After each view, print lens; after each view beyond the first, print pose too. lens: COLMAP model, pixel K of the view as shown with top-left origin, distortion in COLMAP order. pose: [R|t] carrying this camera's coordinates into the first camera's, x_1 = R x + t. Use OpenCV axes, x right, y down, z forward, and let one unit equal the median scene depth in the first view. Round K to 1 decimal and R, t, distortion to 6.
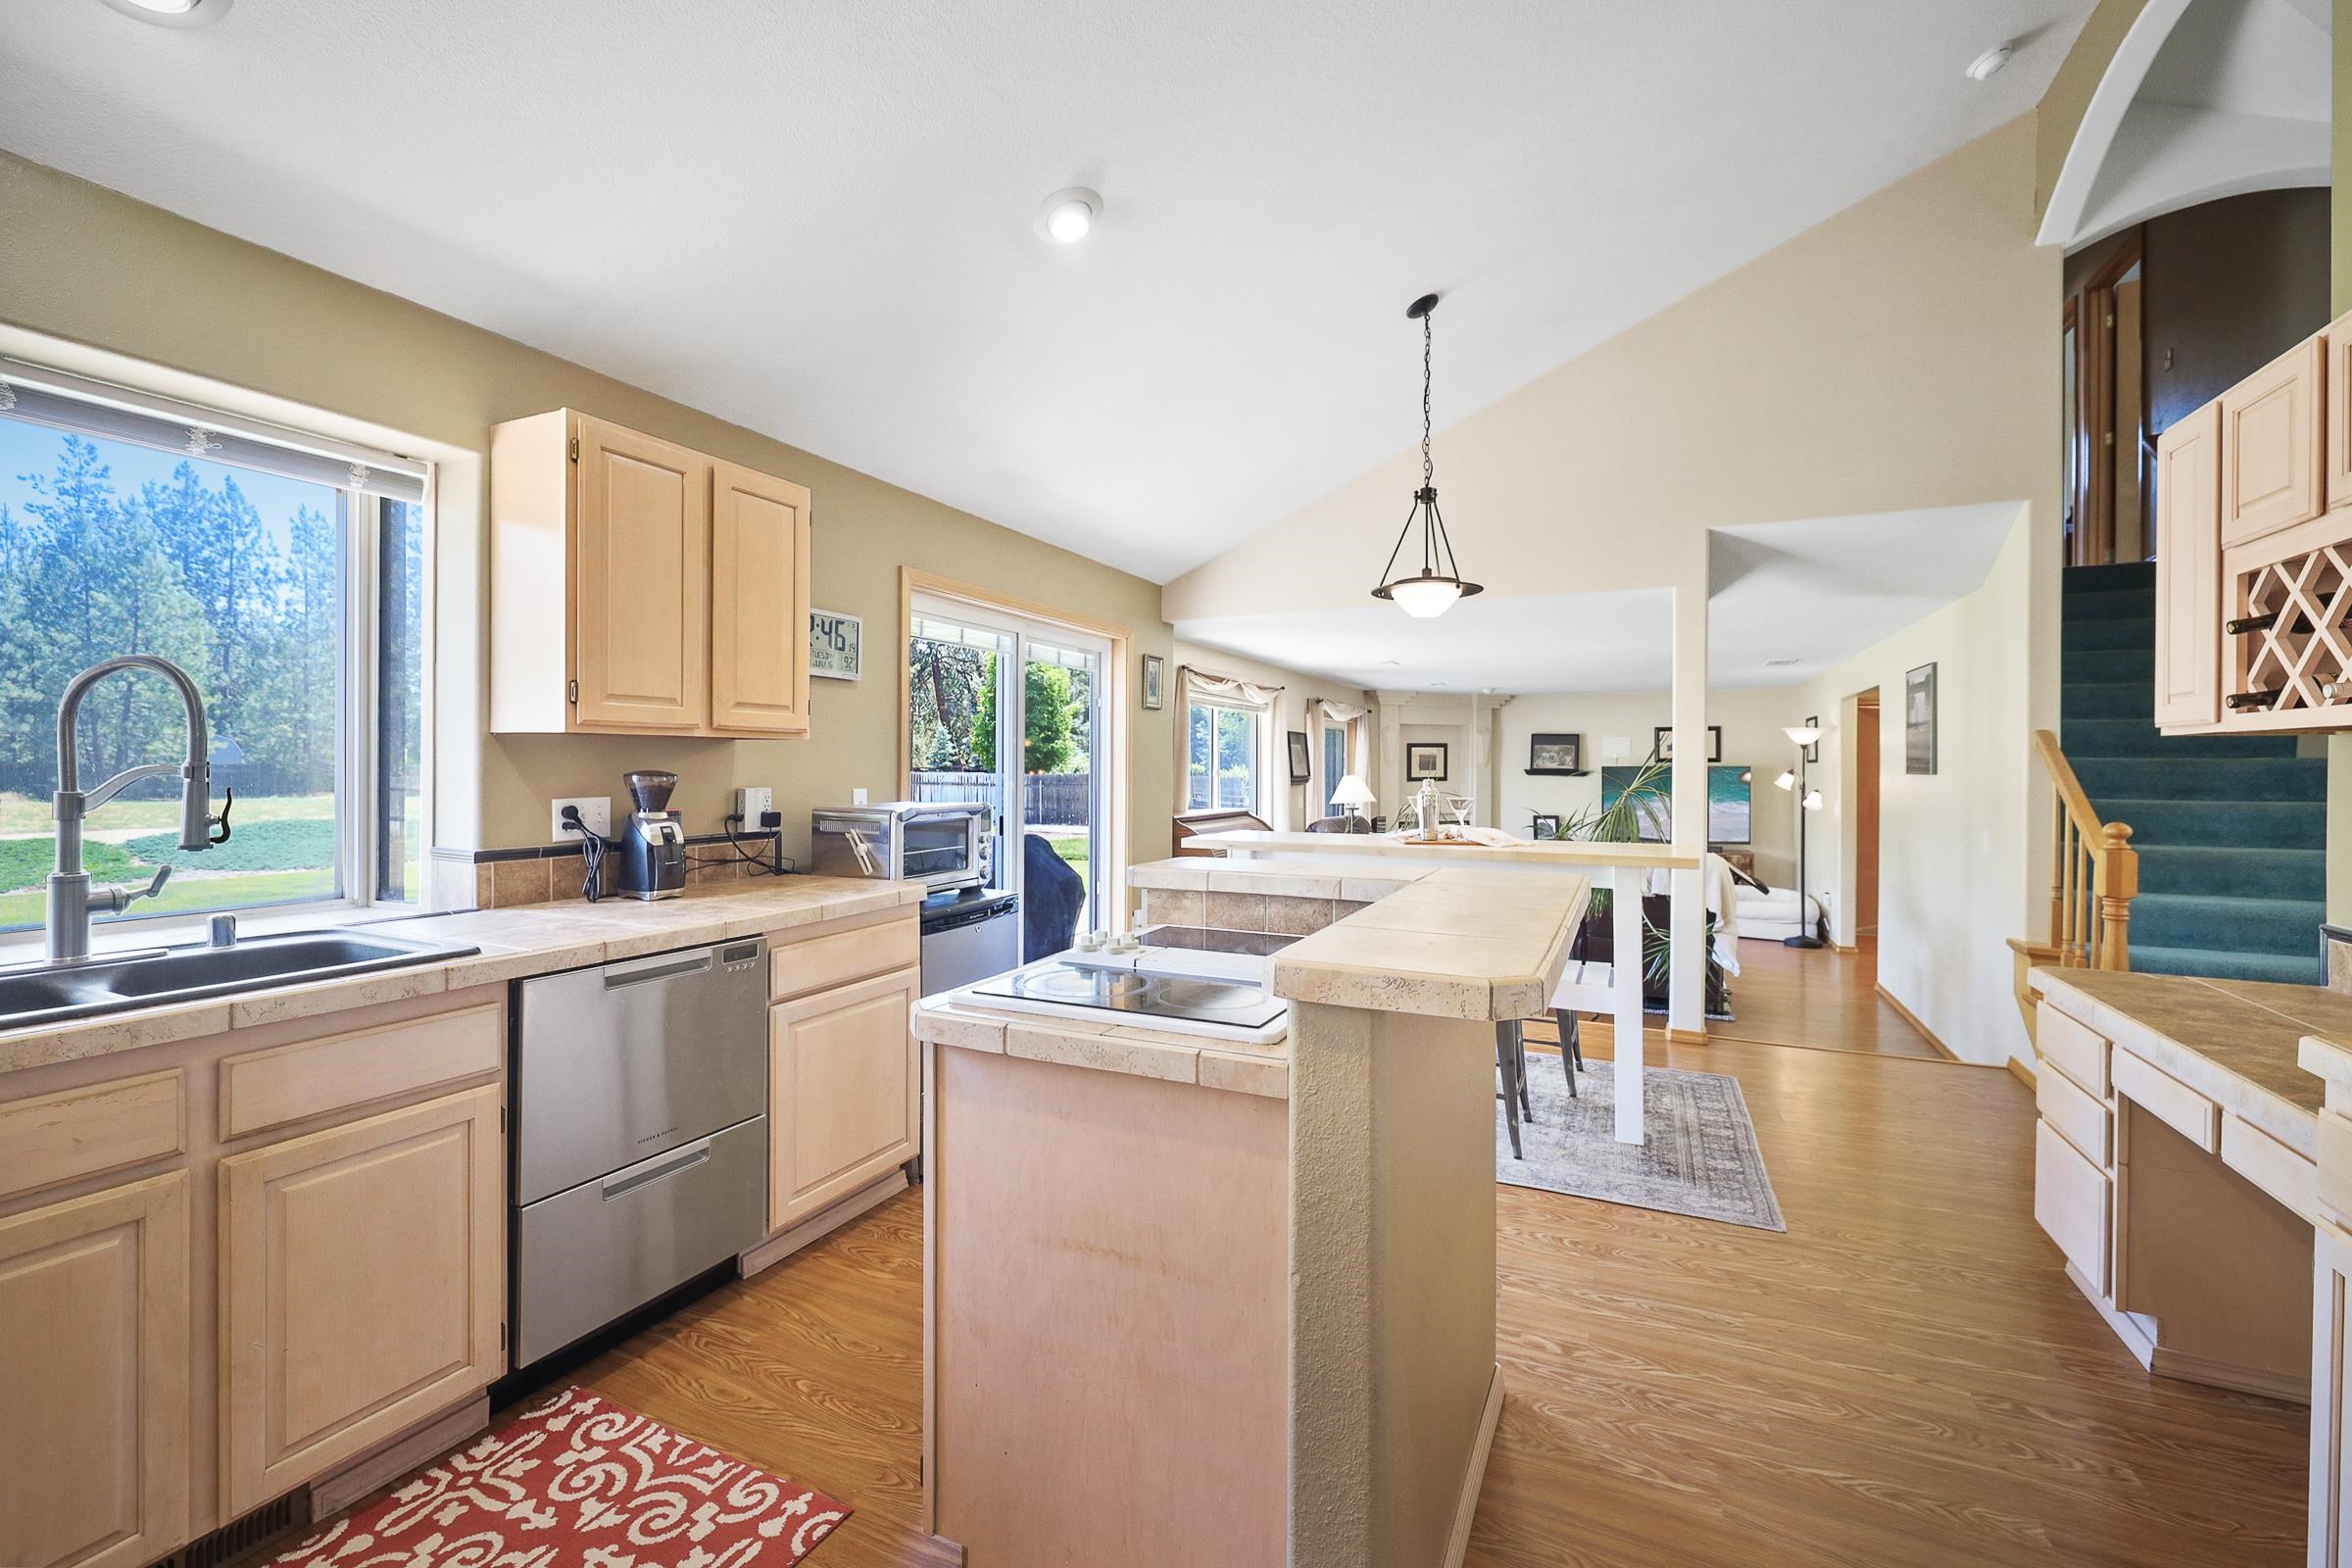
lens RADIAL K [[991.4, 0, 1167.0], [0, 991.4, 769.3], [0, 0, 1]] dist [-0.001287, 0.000125]
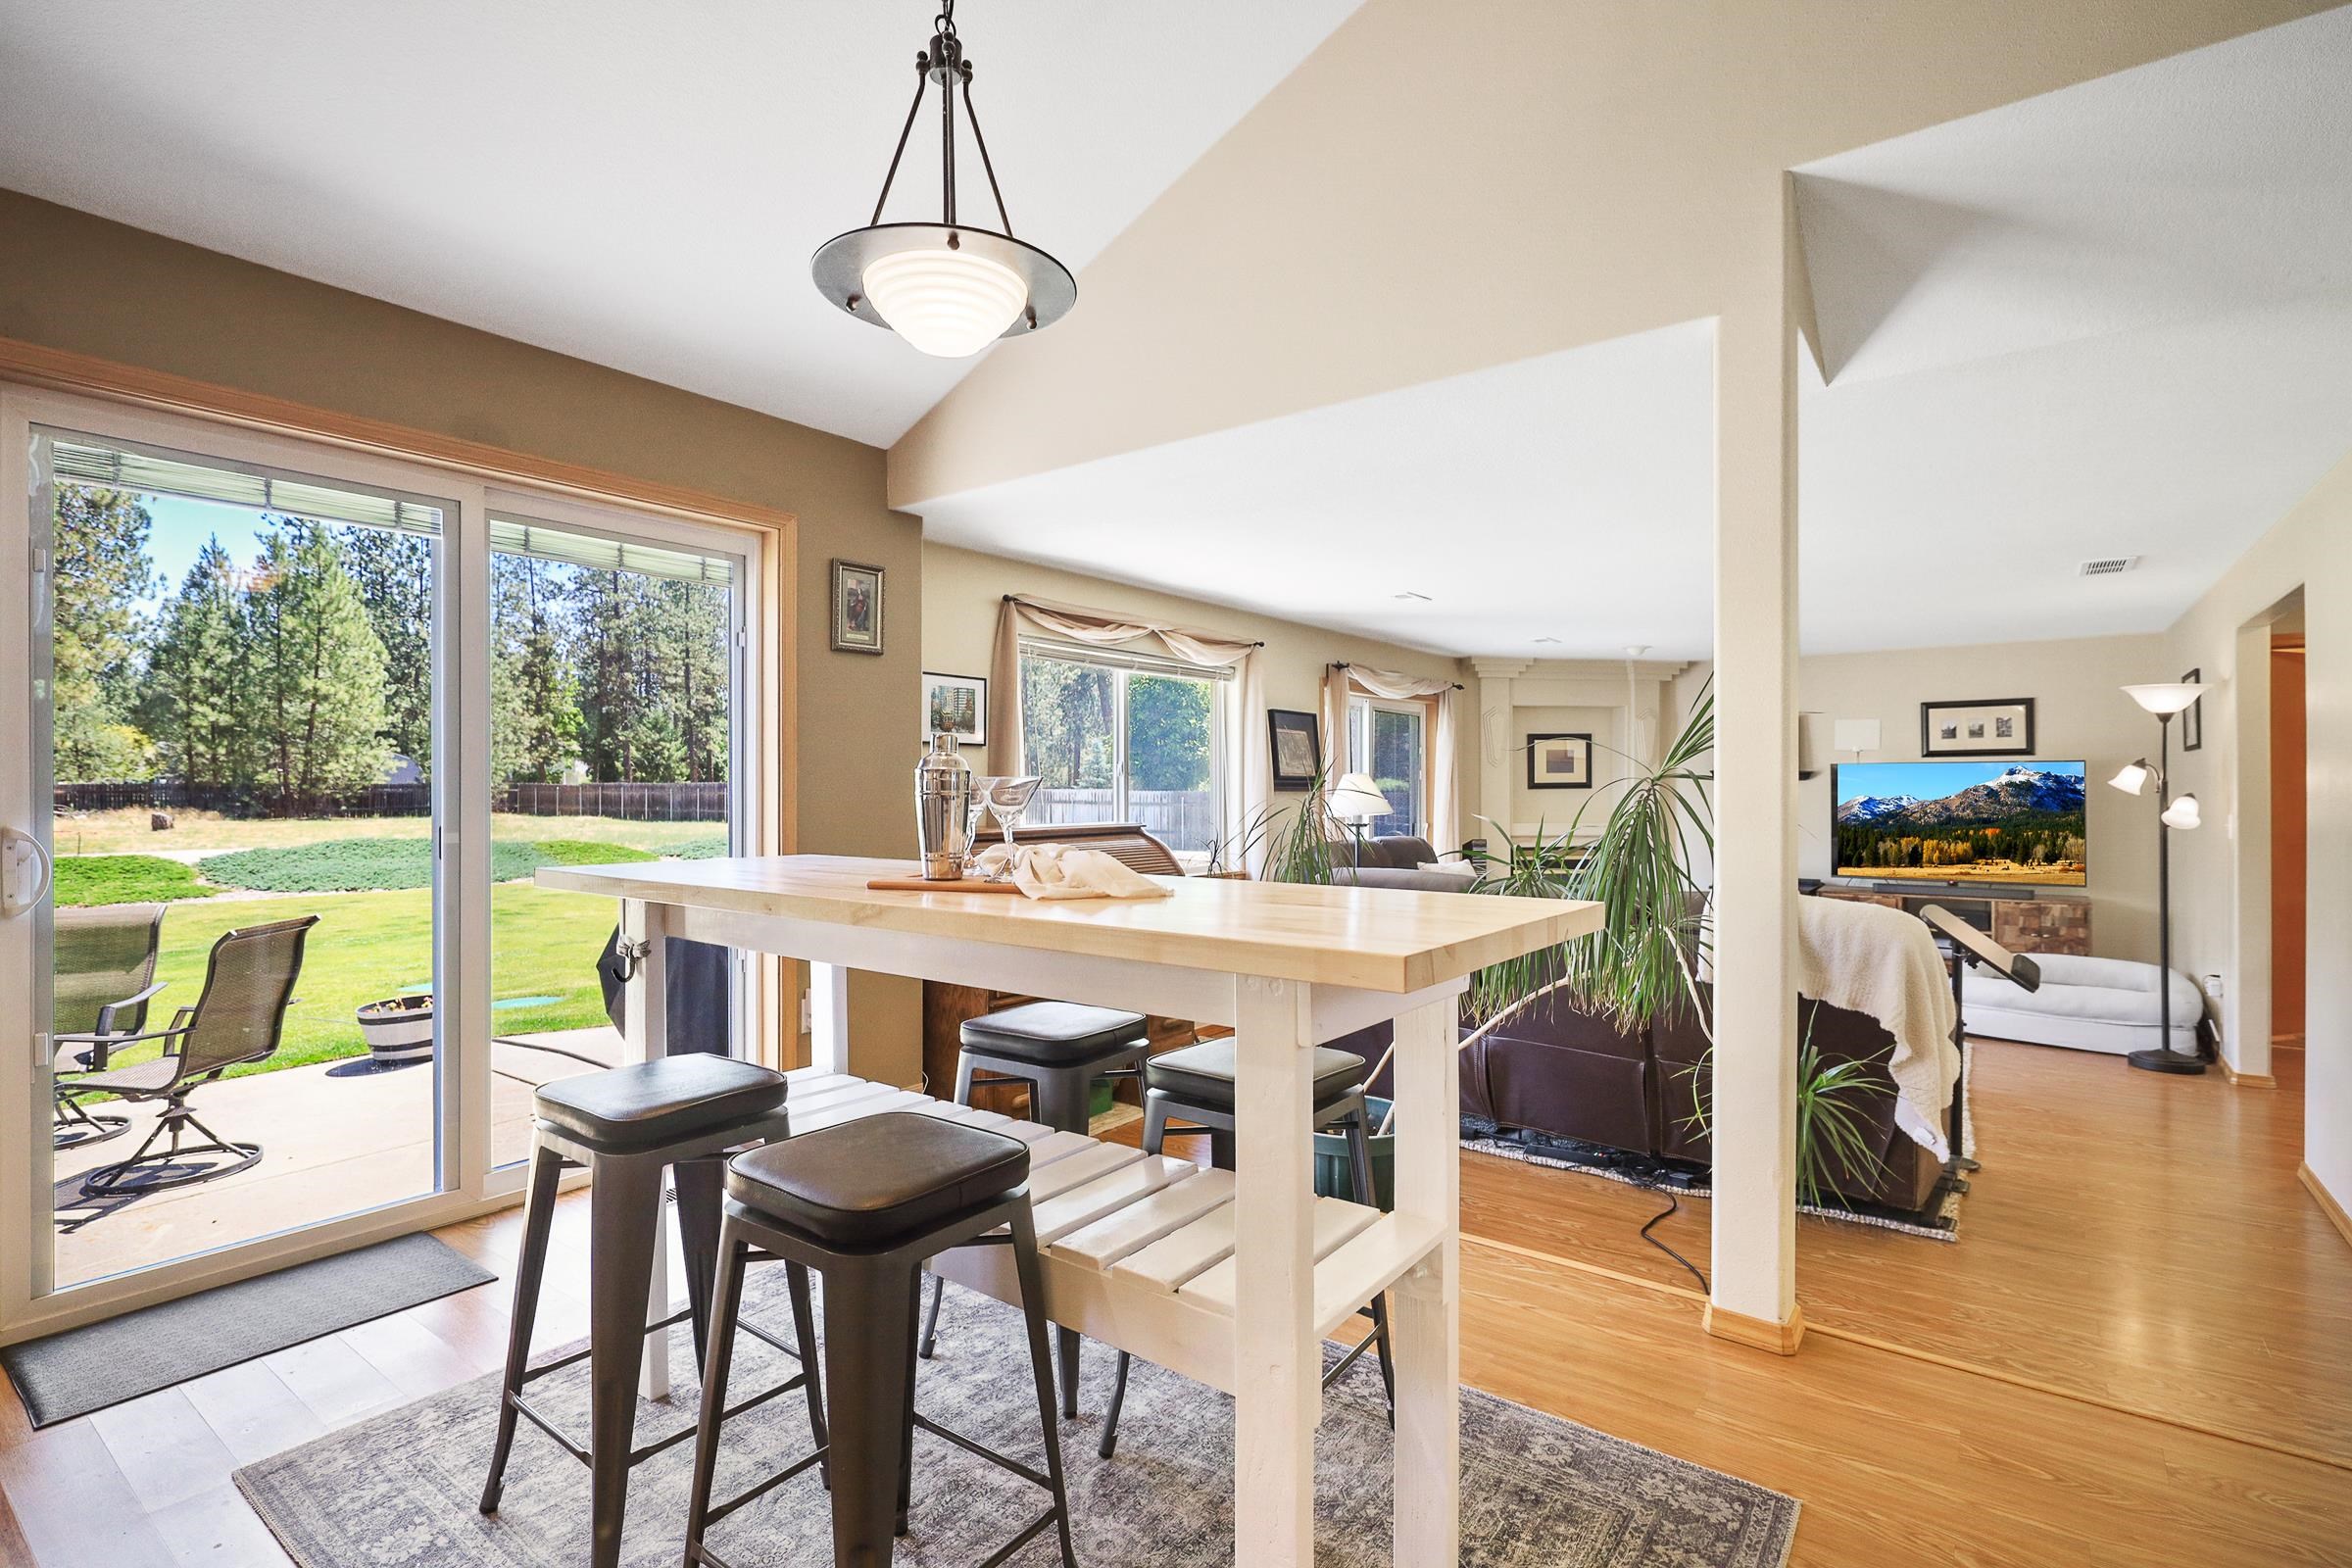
lens RADIAL K [[1120.2, 0, 1157.4], [0, 1120.2, 781.4], [0, 0, 1]] dist [-0.002502, -0.001122]
pose [[0.979701, -0.004937, -0.200402, 0.585368], [0.003669, 0.999971, -0.006698, 0.044745], [0.200430, 0.005827, 0.979691, 0.729830]]
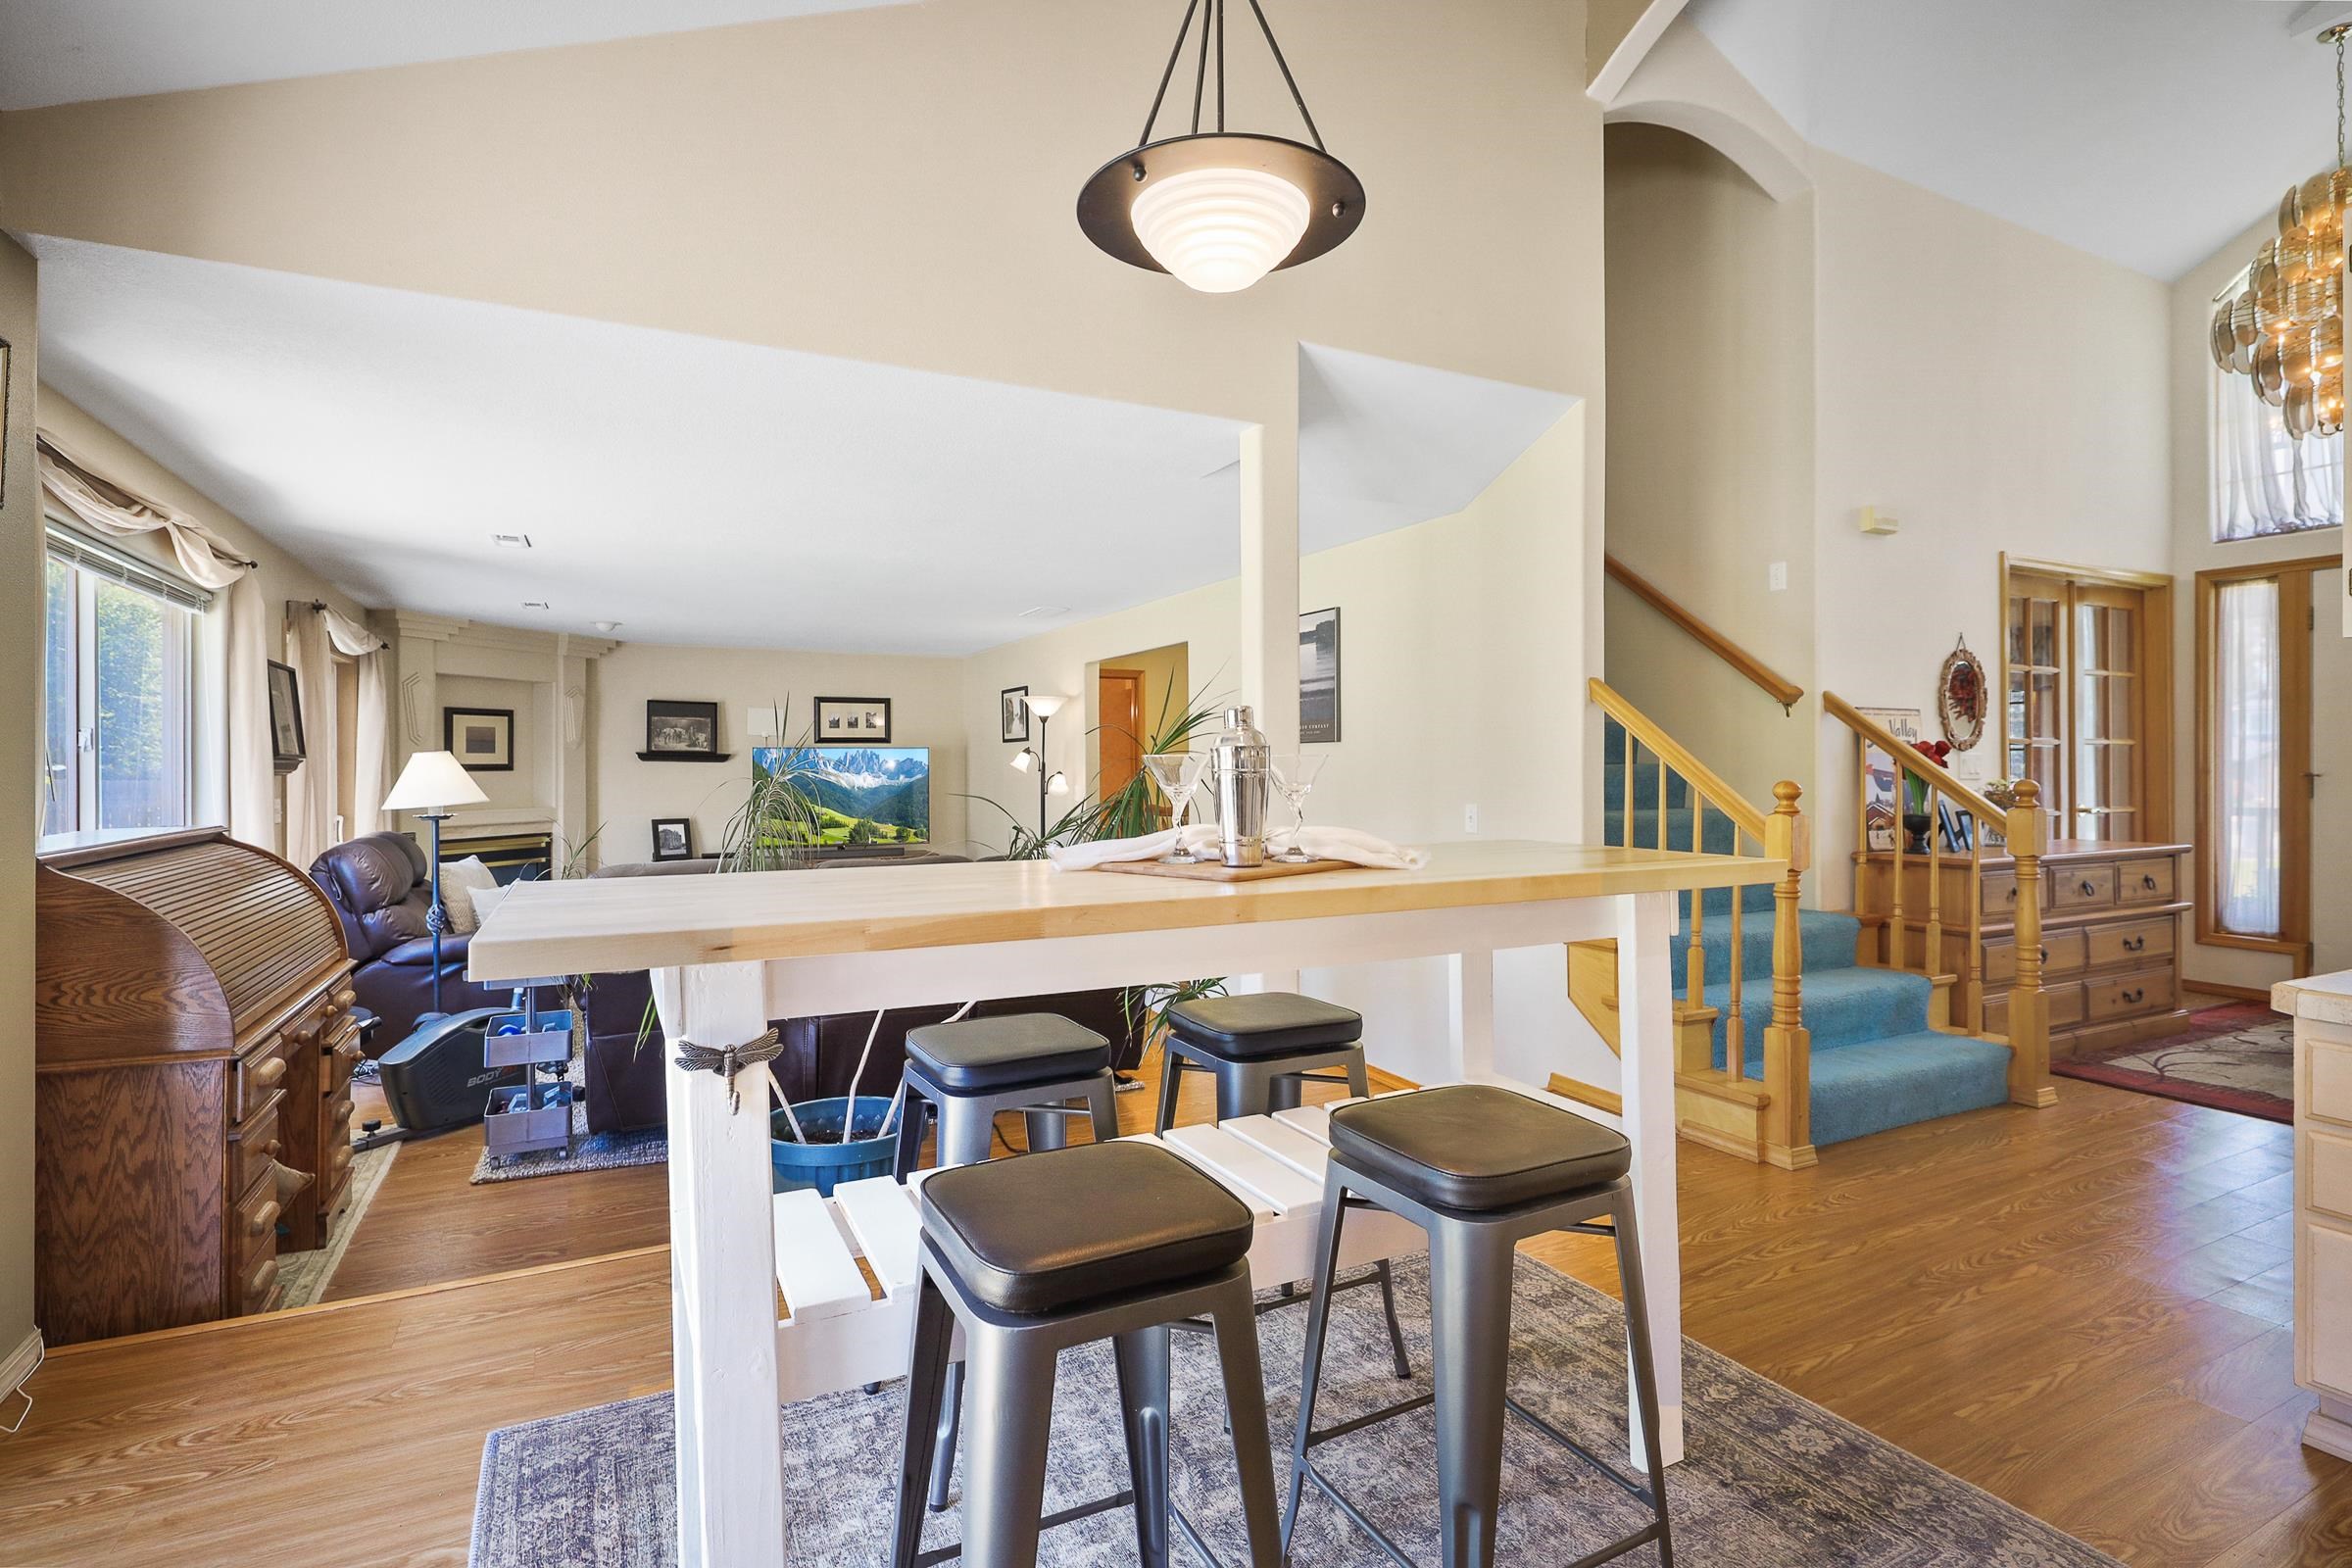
lens RADIAL K [[1120.2, 0, 1166.7], [0, 1120.2, 768.6], [0, 0, 1]] dist [-0.002502, -0.001122]
pose [[0.603956, -0.007229, 0.796985, -0.125206], [0.006310, 0.999971, 0.004288, 0.041356], [-0.796993, 0.002439, 0.603984, 1.005353]]
